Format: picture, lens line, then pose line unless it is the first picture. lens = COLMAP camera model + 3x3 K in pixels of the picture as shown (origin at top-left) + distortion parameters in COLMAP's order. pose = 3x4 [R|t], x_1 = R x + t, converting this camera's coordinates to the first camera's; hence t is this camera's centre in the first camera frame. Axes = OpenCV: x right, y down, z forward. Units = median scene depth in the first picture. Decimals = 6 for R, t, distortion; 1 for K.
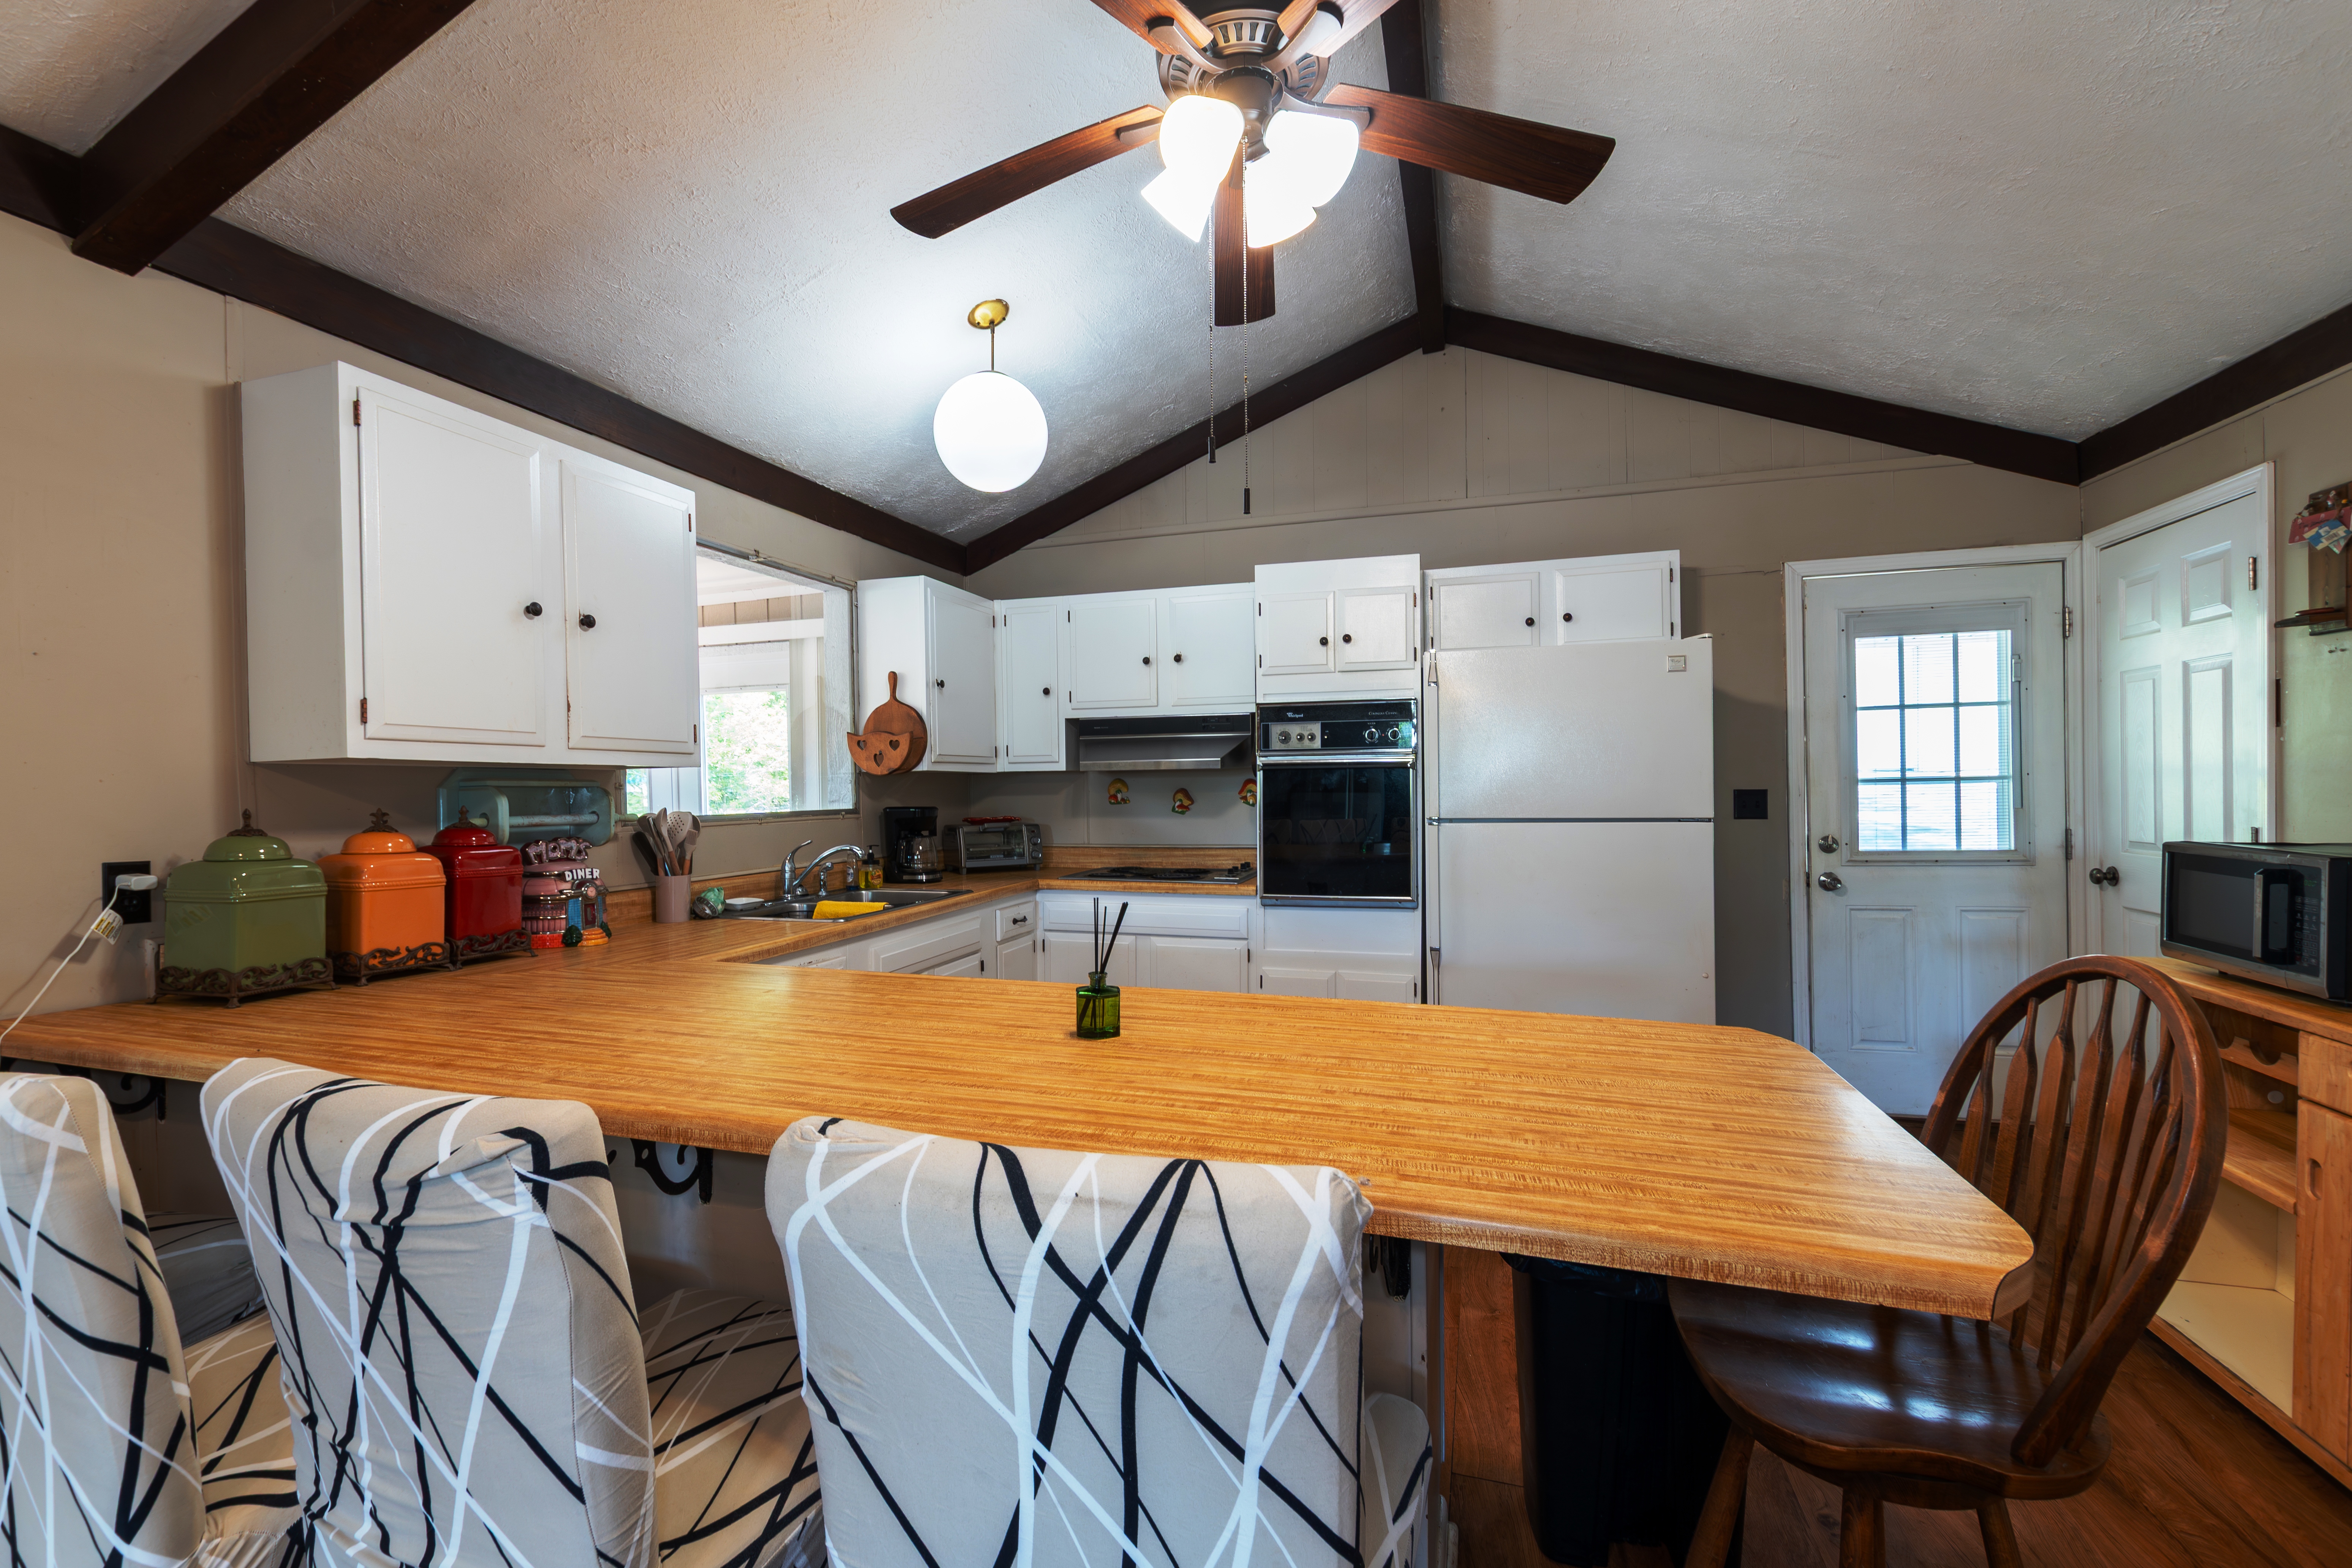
lens RADIAL K [[1020.7, 0, 1163.3], [0, 1020.7, 786.6], [0, 0, 1]] dist [0.009322, -0.003867]
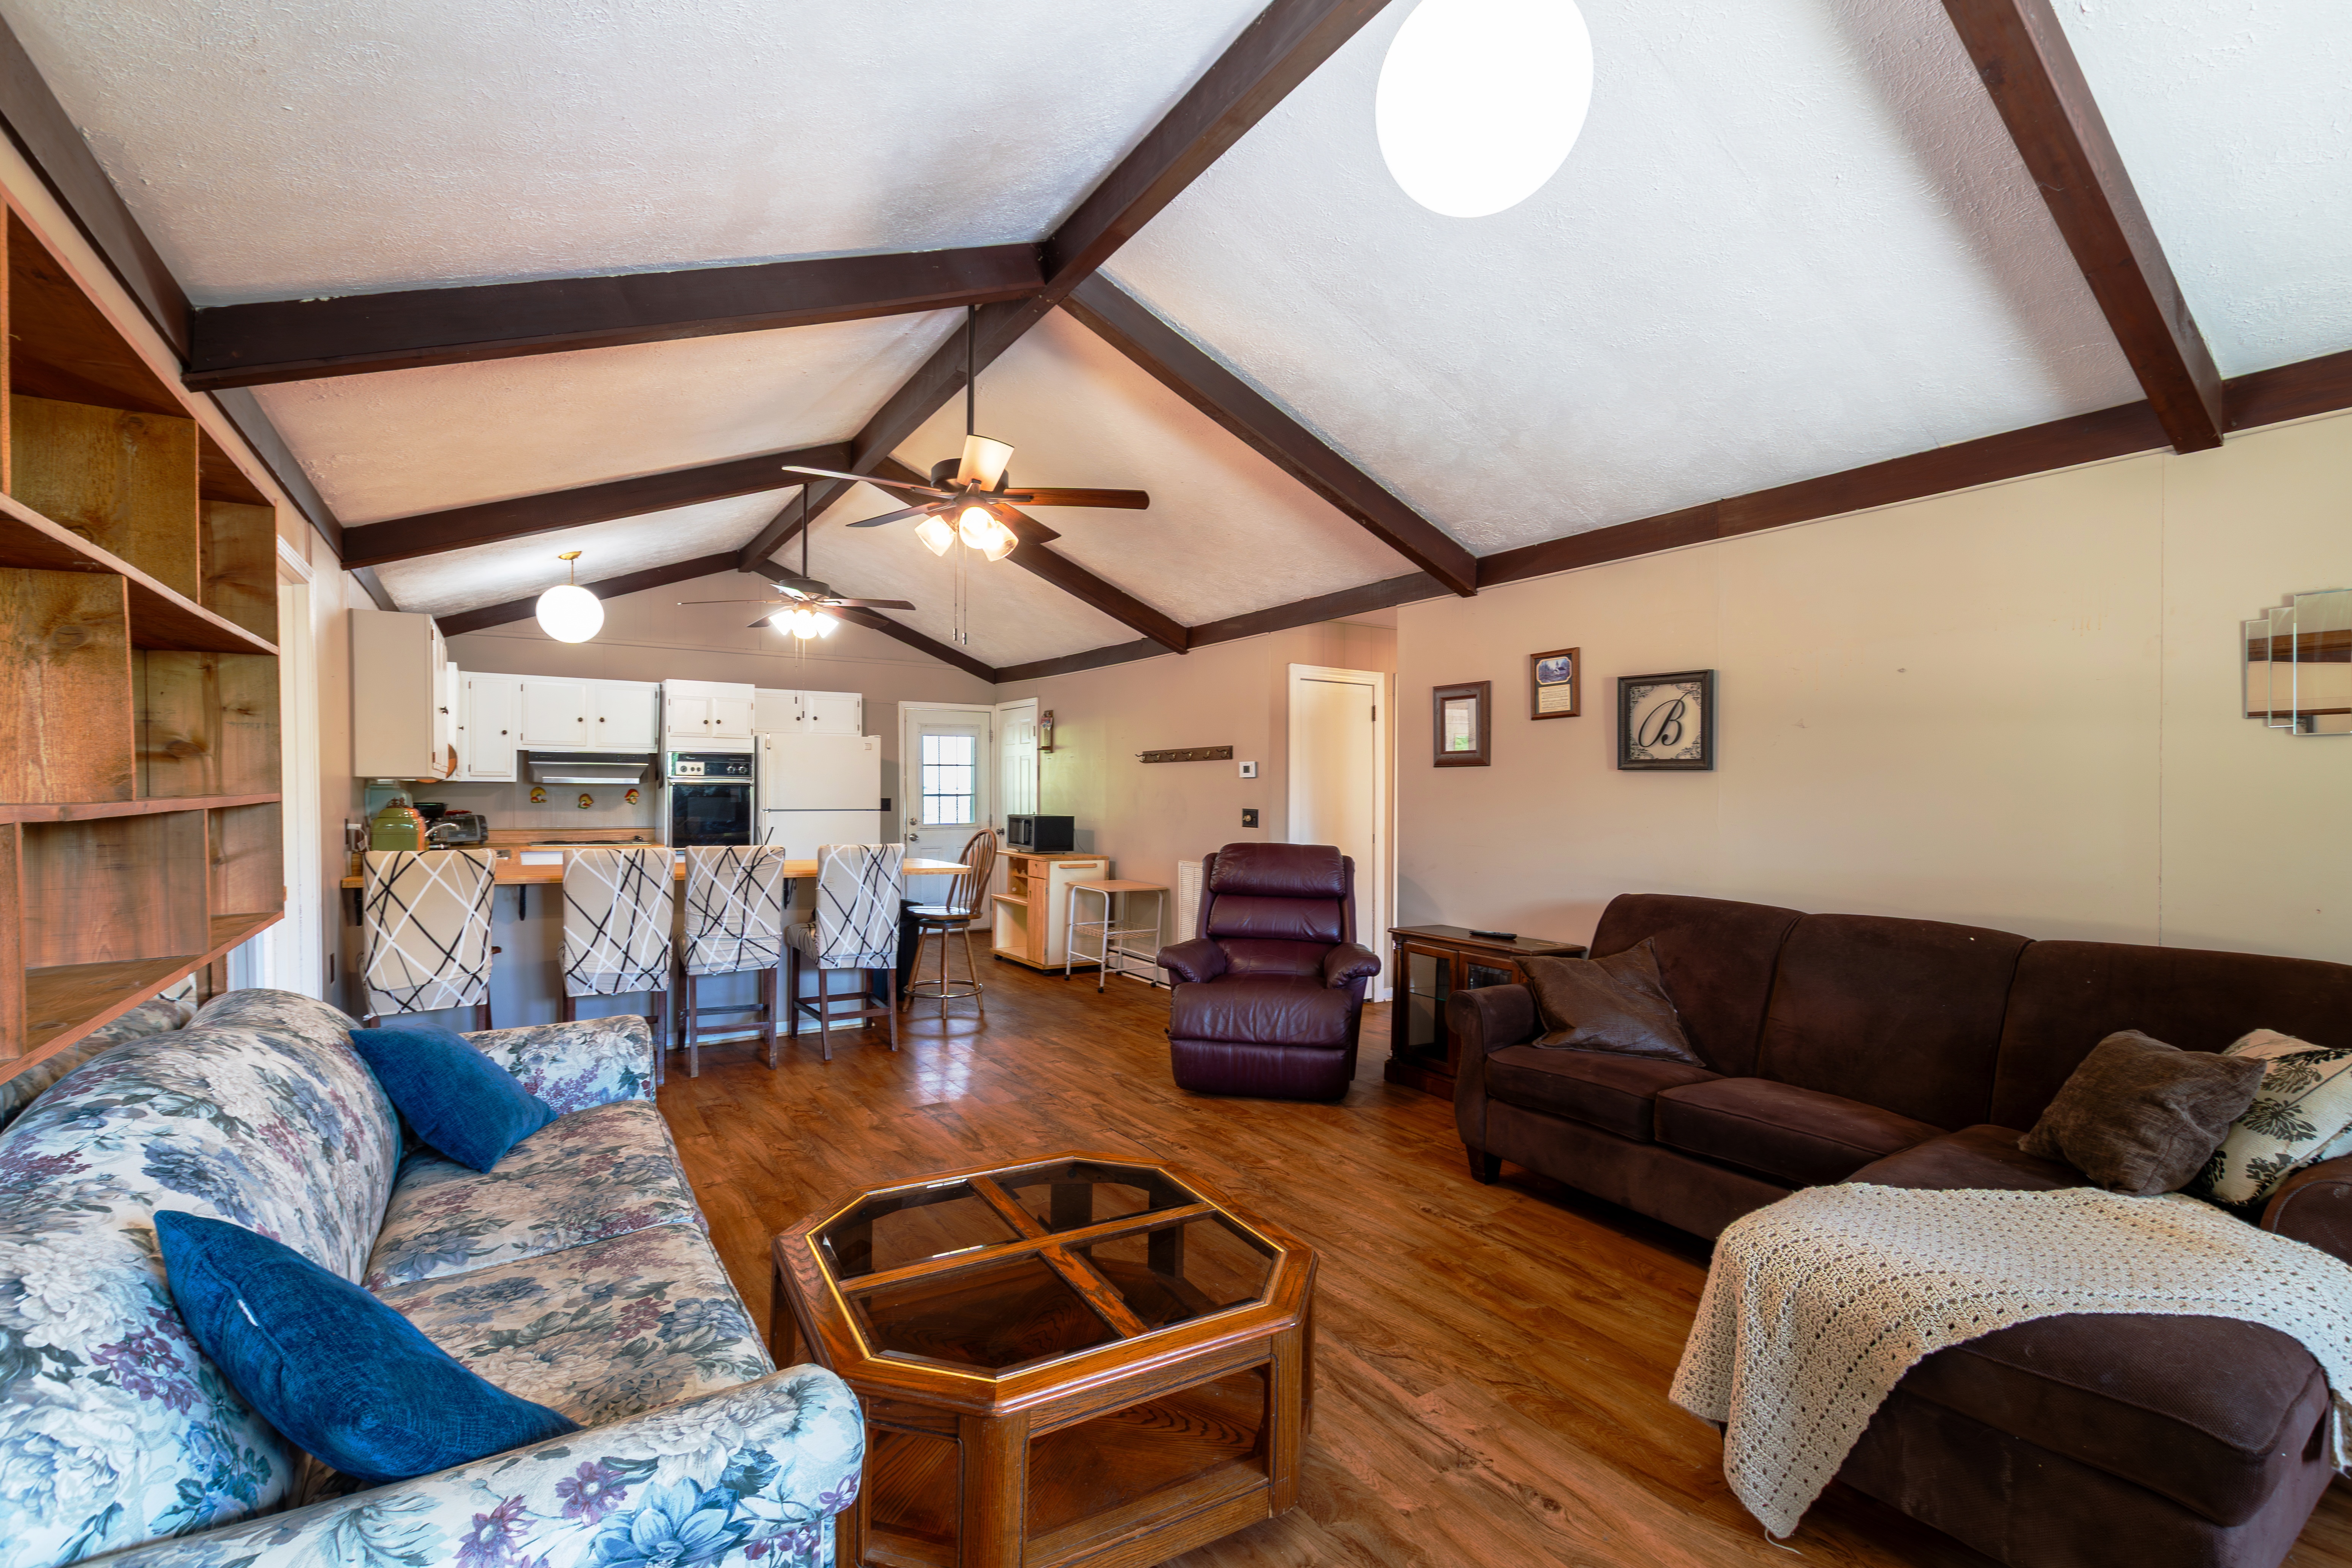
lens RADIAL K [[1020.7, 0, 1160.4], [0, 1020.7, 785.4], [0, 0, 1]] dist [0.009322, -0.003867]
pose [[0.646962, 0.021113, 0.762230, -0.786832], [-0.011909, 0.999774, -0.017584, 0.007567], [-0.762430, 0.002299, 0.647067, -0.971335]]
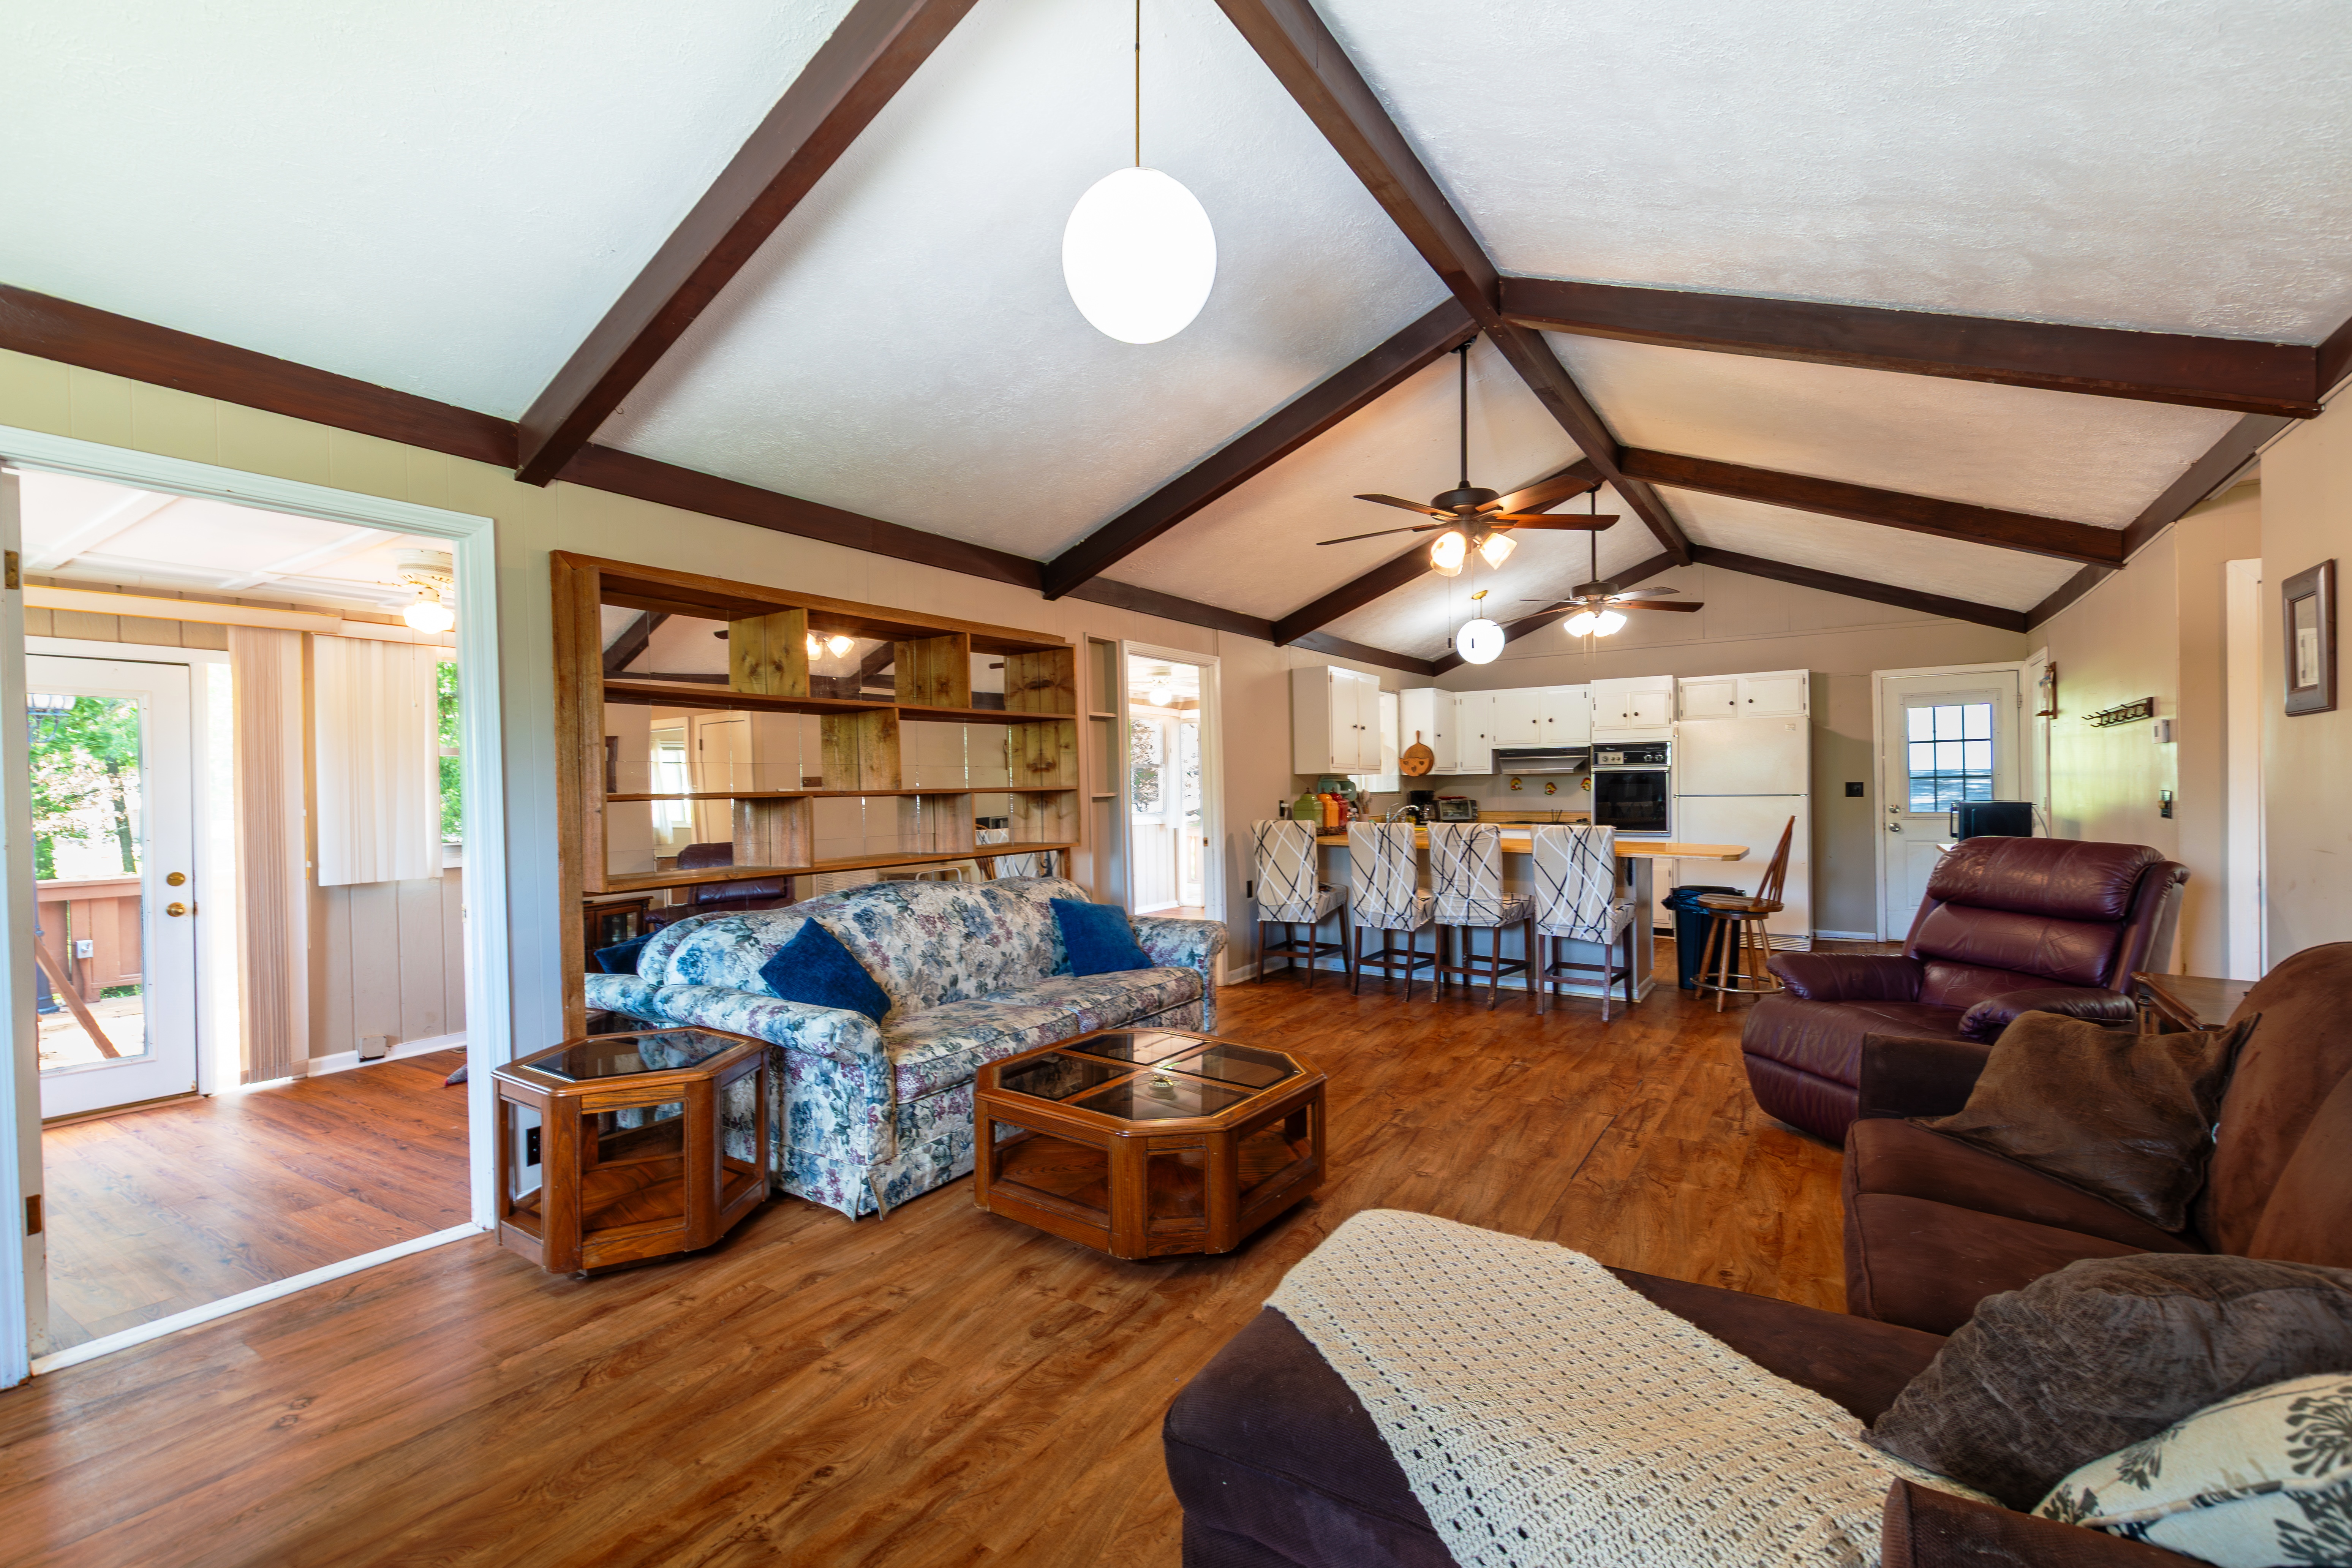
lens RADIAL K [[1020.7, 0, 1167.8], [0, 1020.7, 782.9], [0, 0, 1]] dist [0.009322, -0.003867]
pose [[0.958709, -0.001745, -0.284384, -0.158258], [0.001210, 0.999997, -0.002059, 0.007407], [0.284387, 0.001630, 0.958708, -1.371341]]
